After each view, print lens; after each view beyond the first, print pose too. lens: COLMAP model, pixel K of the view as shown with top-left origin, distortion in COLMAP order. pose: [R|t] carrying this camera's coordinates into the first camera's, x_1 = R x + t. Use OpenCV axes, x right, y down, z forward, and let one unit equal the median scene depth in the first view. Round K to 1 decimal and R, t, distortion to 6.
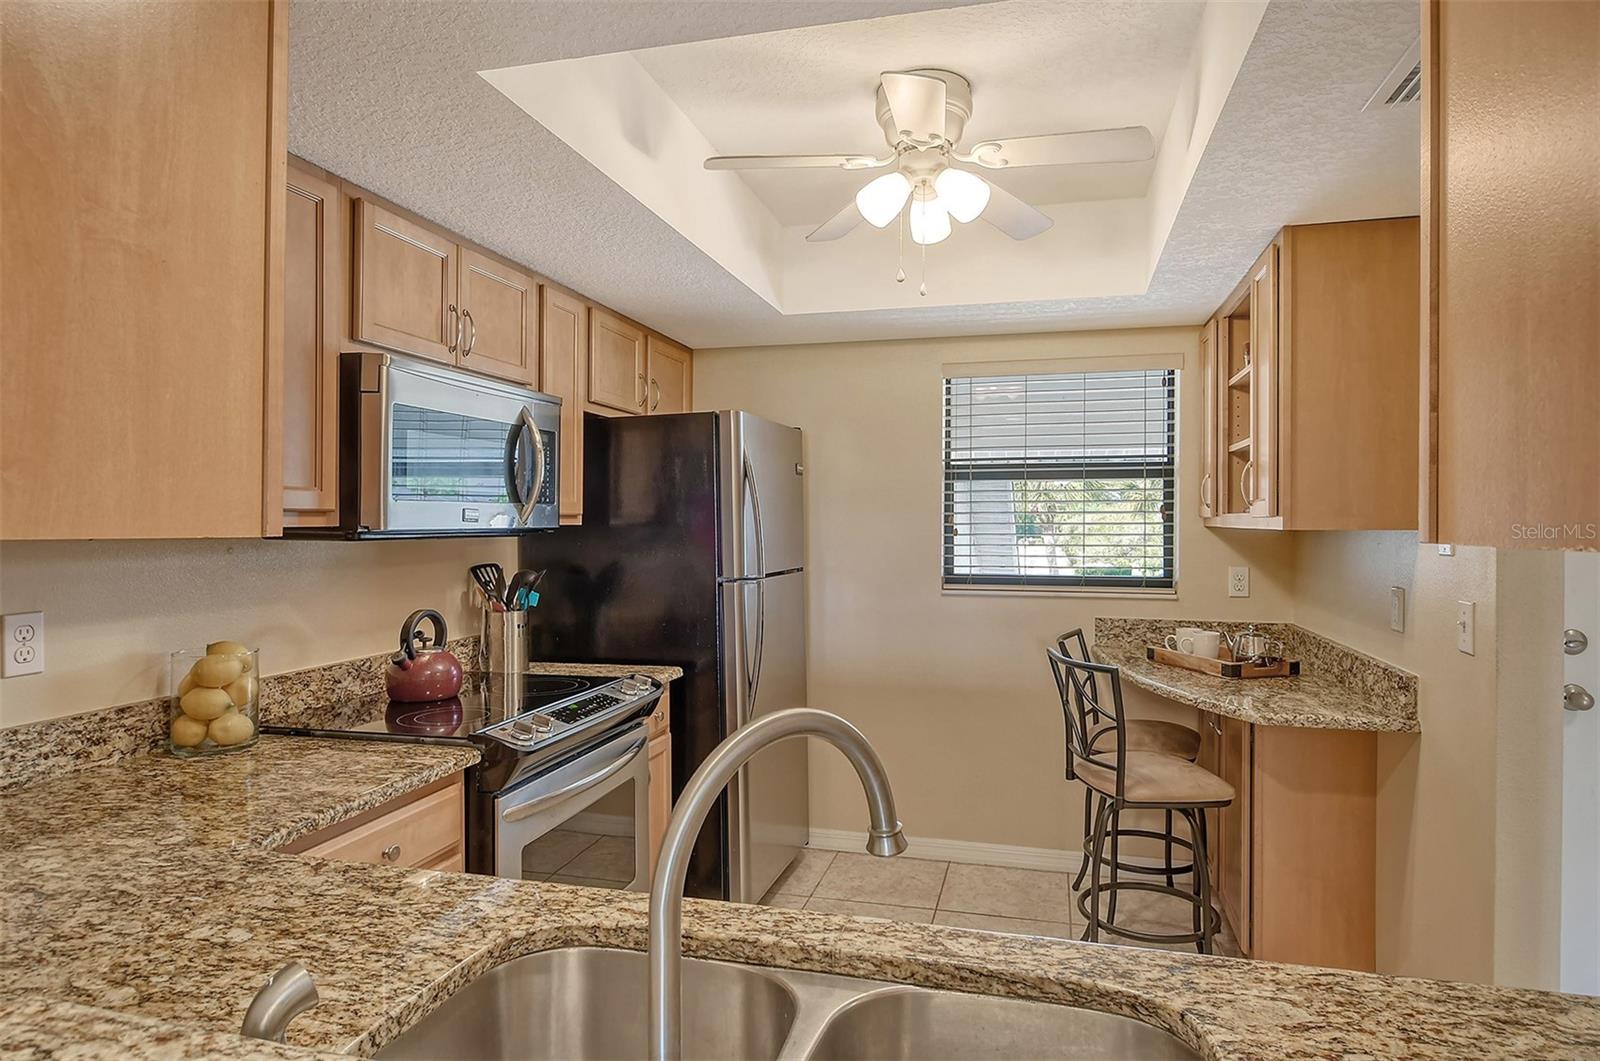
lens RADIAL K [[923.1, 0, 801.5], [0, 923.1, 516.1], [0, 0, 1]] dist [-0.005040, -0.002848]
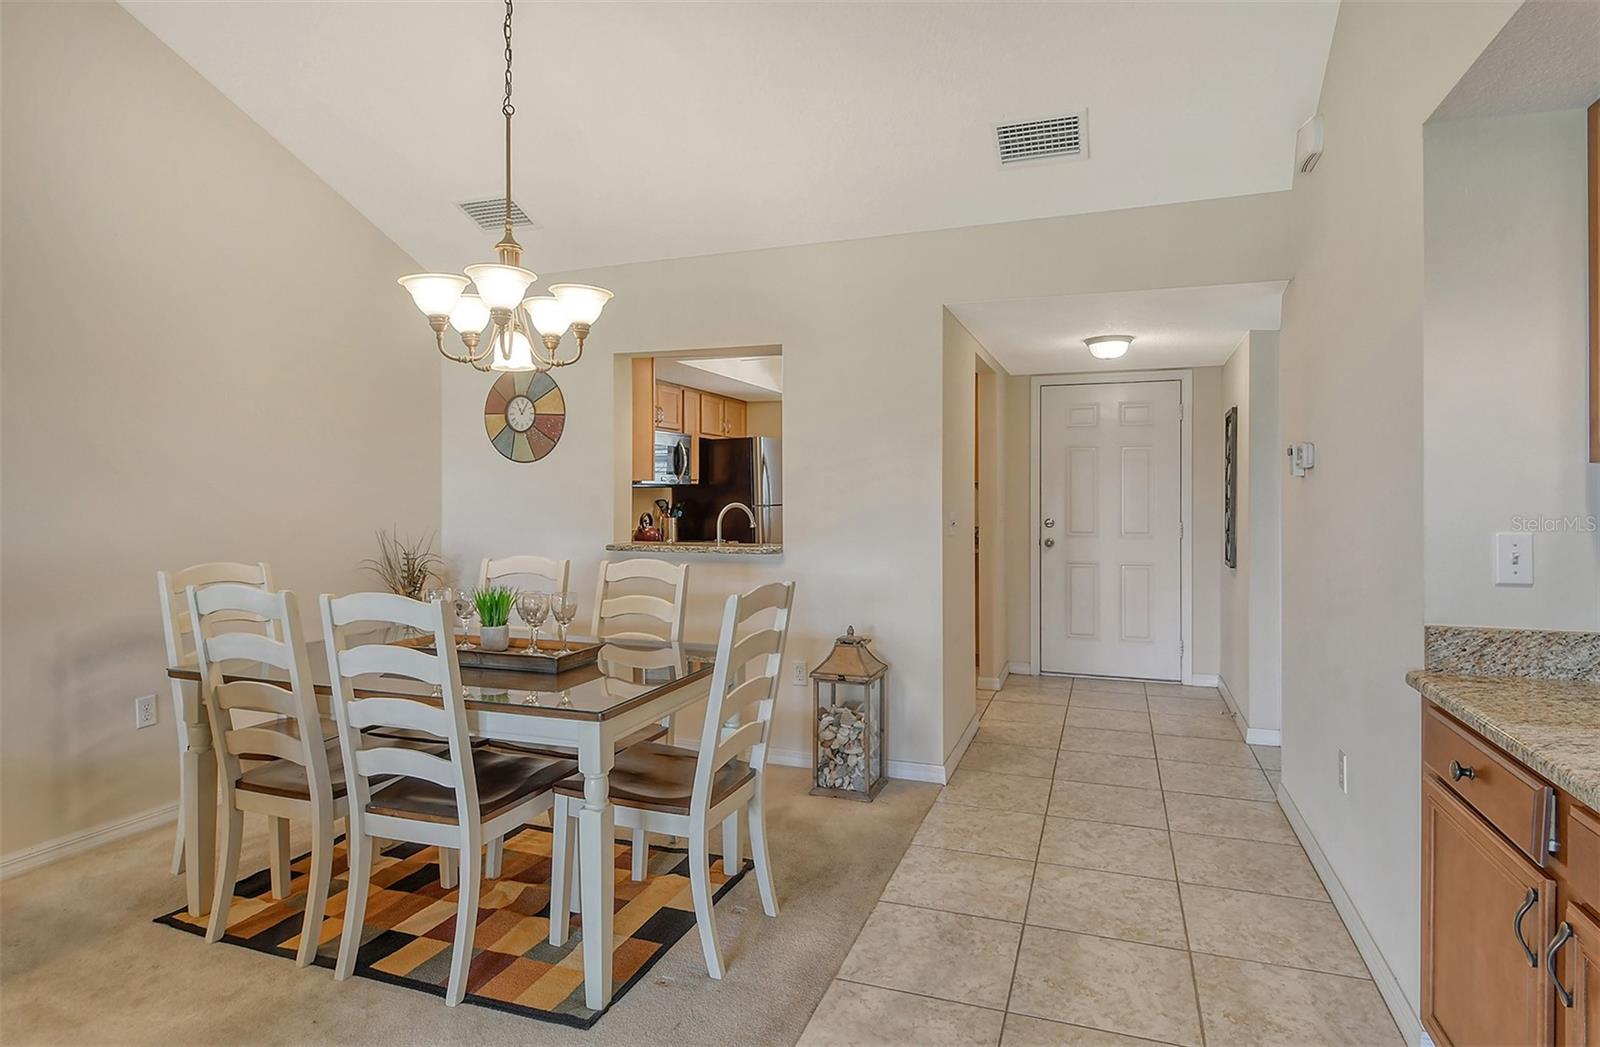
lens RADIAL K [[873.6, 0, 804.3], [0, 873.6, 529.2], [0, 0, 1]] dist [-0.000196, -0.000636]
pose [[0.995385, -0.001450, -0.095946, 0.276584], [0.006208, 0.998764, 0.049311, 0.018977], [0.095756, -0.049679, 0.994164, -1.349097]]
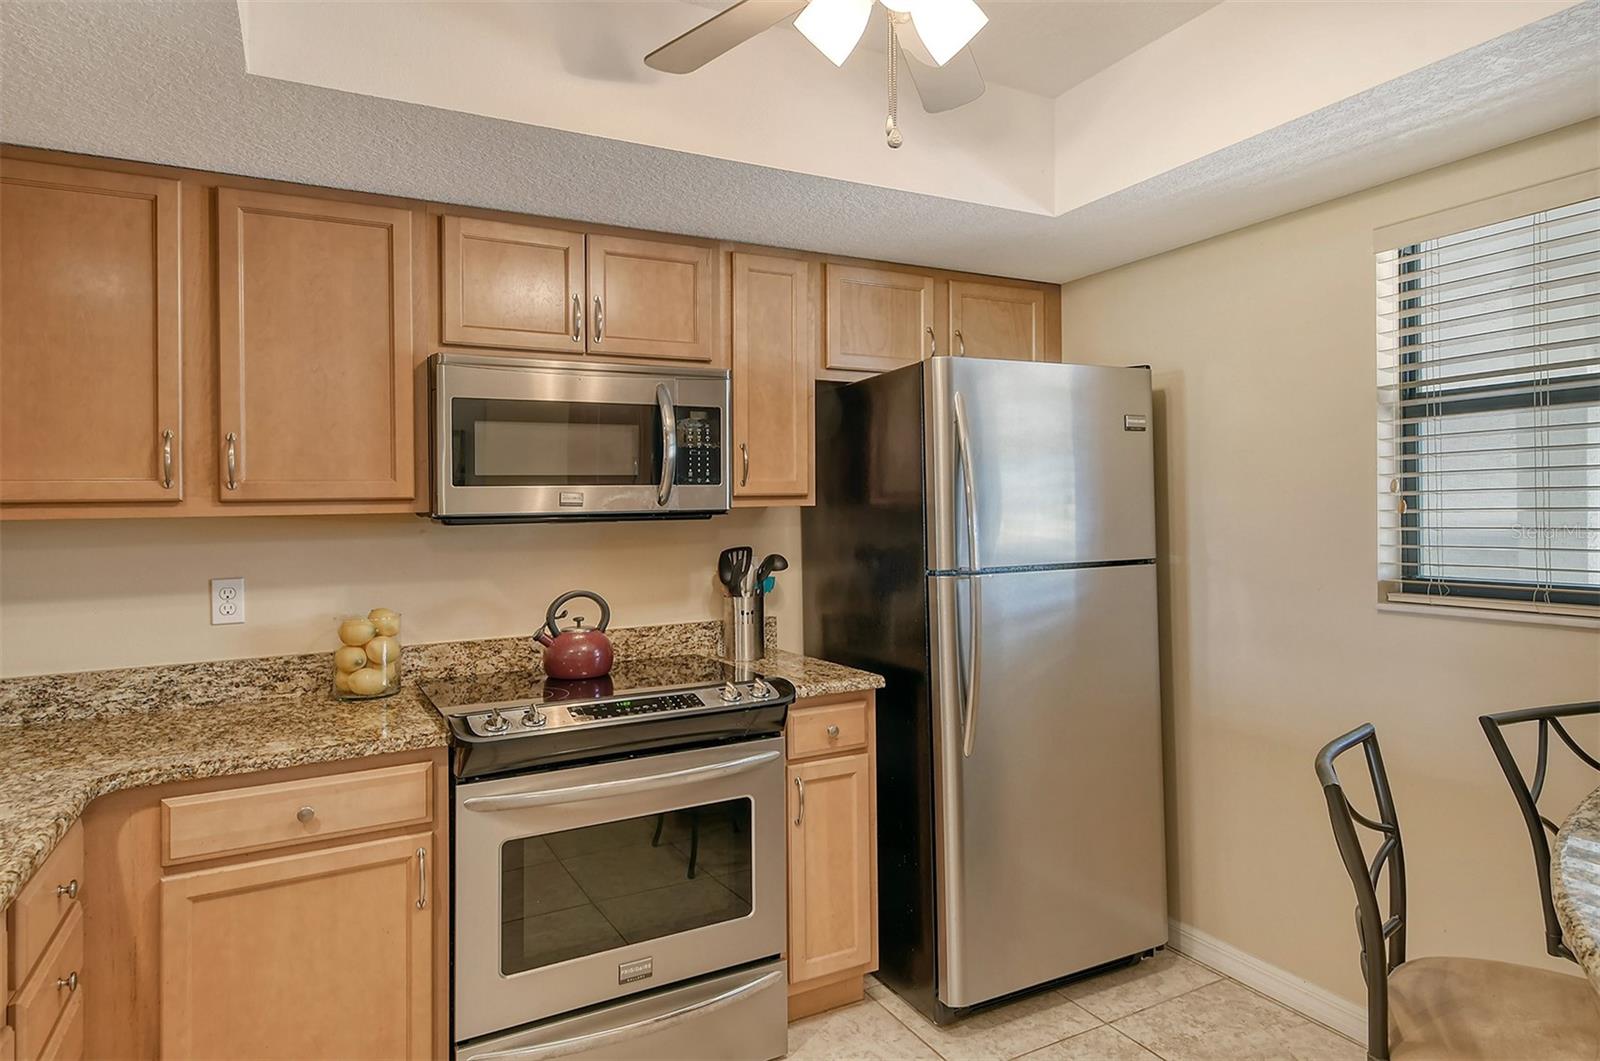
lens RADIAL K [[918.0, 0, 808.4], [0, 918.0, 506.0], [0, 0, 1]] dist [0.019548, -0.000895]
pose [[0.674809, -0.017014, -0.737796, 0.464424], [0.024806, 0.999692, -0.000366, 0.010898], [0.737575, -0.018055, 0.675023, 0.427825]]
